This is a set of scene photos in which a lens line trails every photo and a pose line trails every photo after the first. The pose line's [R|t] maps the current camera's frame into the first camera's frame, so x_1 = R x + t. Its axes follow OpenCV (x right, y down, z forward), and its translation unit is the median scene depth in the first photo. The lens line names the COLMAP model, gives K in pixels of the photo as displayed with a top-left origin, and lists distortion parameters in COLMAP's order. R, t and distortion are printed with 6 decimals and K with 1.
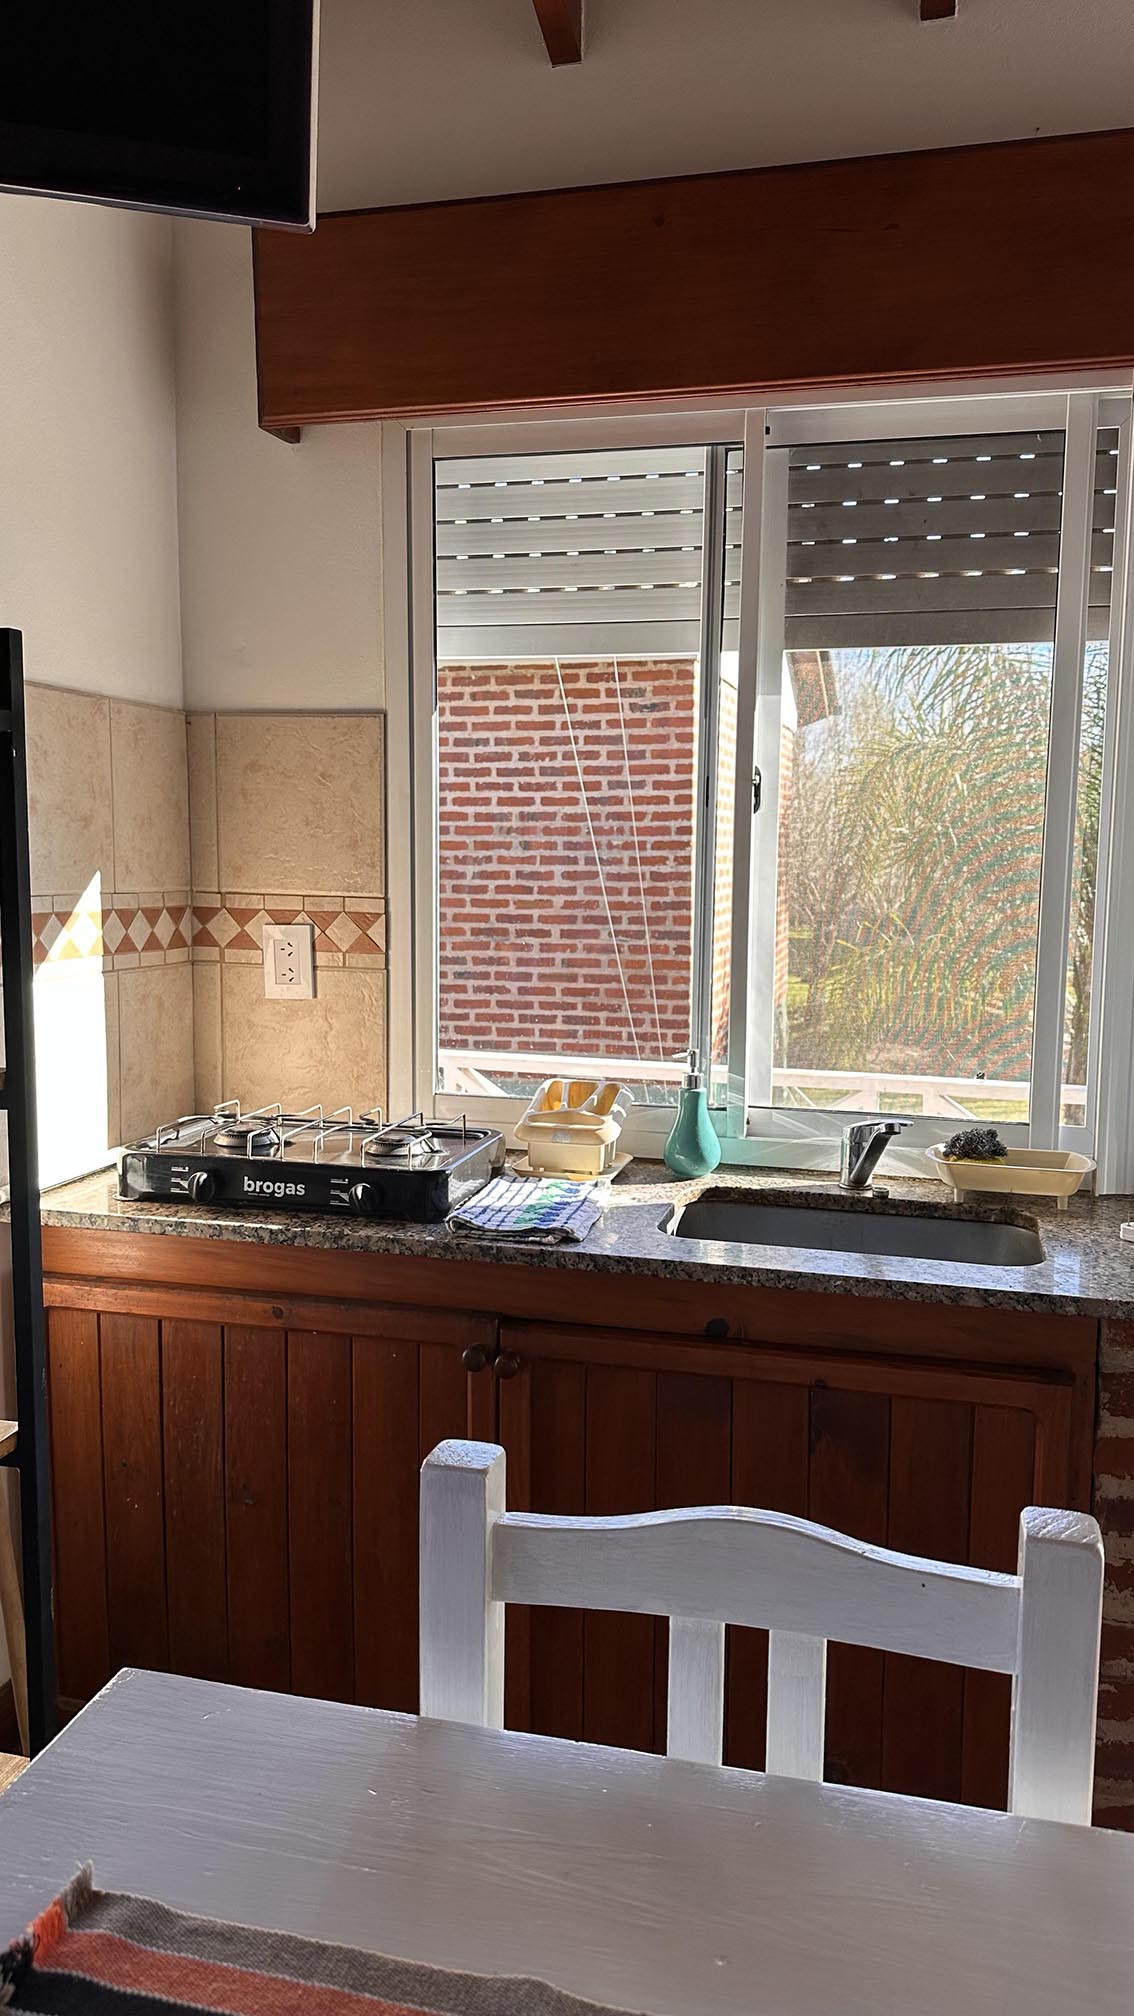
lens RADIAL K [[1407.5, 0, 570.8], [0, 1407.5, 1023.0], [0, 0, 1]] dist [0.087579, -0.111483]
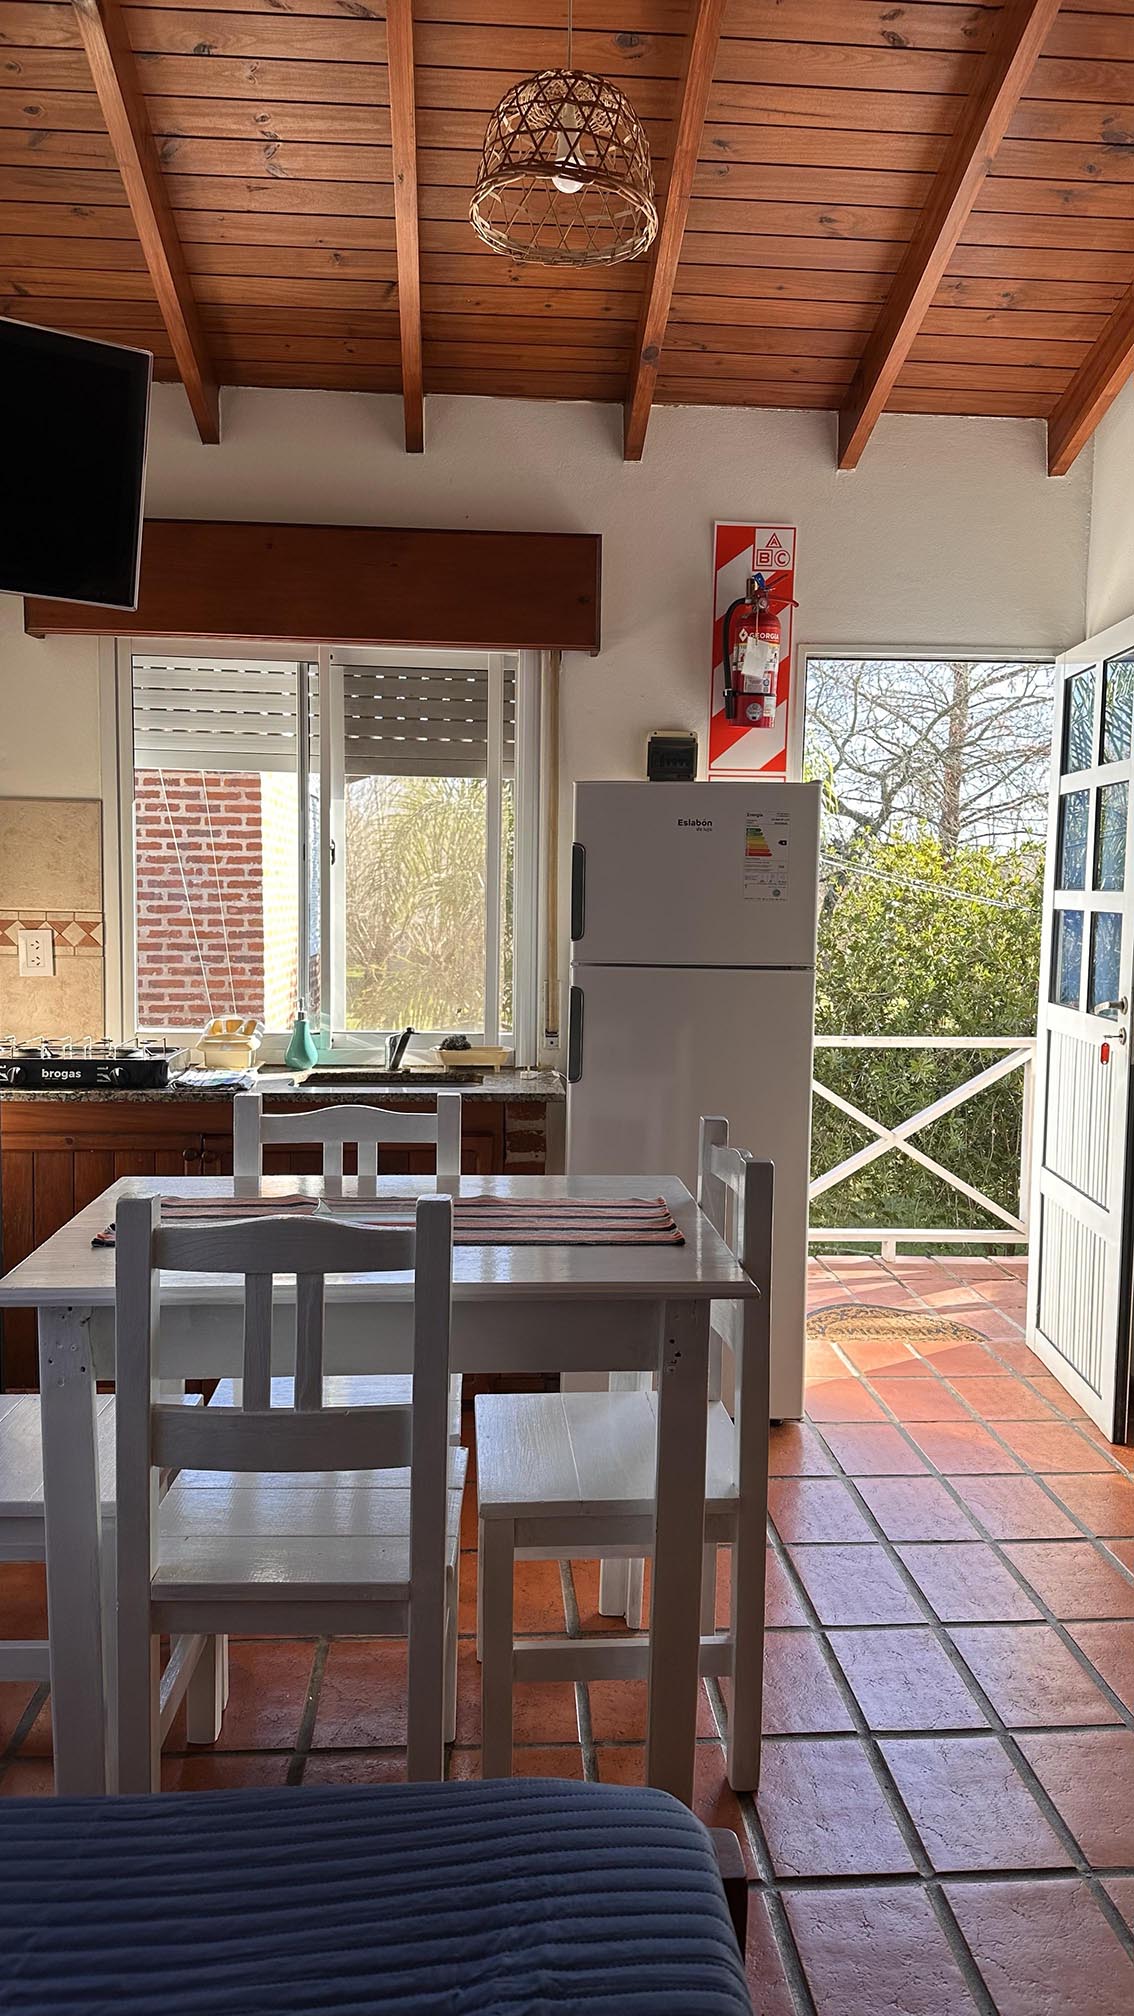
lens RADIAL K [[1407.5, 0, 585.0], [0, 1407.5, 1004.9], [0, 0, 1]] dist [0.087579, -0.111483]
pose [[0.947653, -0.018881, 0.318743, -0.136915], [0.032358, 0.998790, -0.037039, 0.103270], [-0.317658, 0.045414, 0.947117, -0.776661]]
